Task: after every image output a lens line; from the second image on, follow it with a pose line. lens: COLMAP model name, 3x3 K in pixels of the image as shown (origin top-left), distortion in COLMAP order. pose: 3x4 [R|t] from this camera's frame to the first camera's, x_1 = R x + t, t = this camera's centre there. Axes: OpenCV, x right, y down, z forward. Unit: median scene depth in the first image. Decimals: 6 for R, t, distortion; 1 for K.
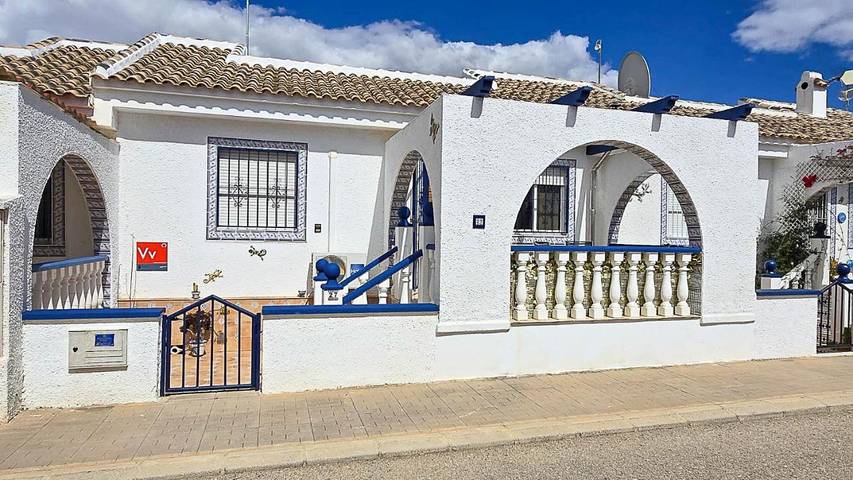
lens RADIAL K [[541.9, 0, 424.8], [0, 541.9, 239.6], [0, 0, 1]] dist [0.005180, 0.001219]
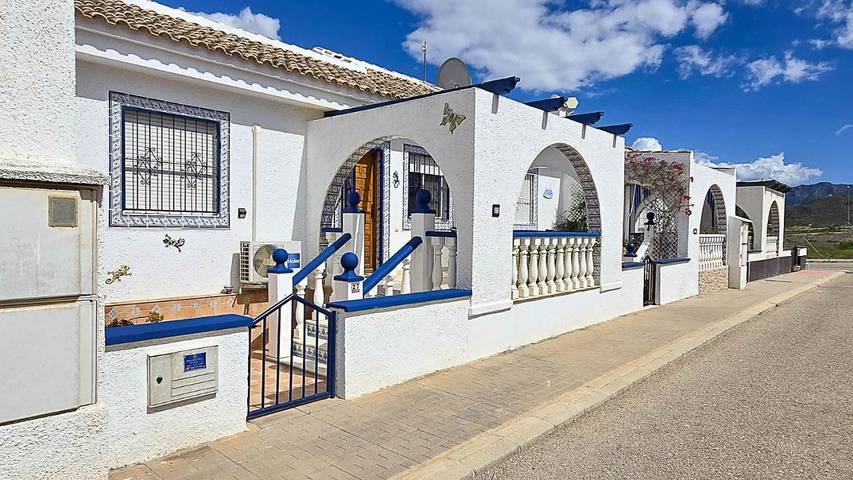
lens RADIAL K [[541.9, 0, 425.1], [0, 541.9, 241.2], [0, 0, 1]] dist [0.005180, 0.001219]
pose [[0.843223, -0.016659, 0.537305, -0.436695], [-0.000851, 0.999477, 0.032324, -0.004861], [-0.537563, -0.027713, 0.842768, 0.118094]]
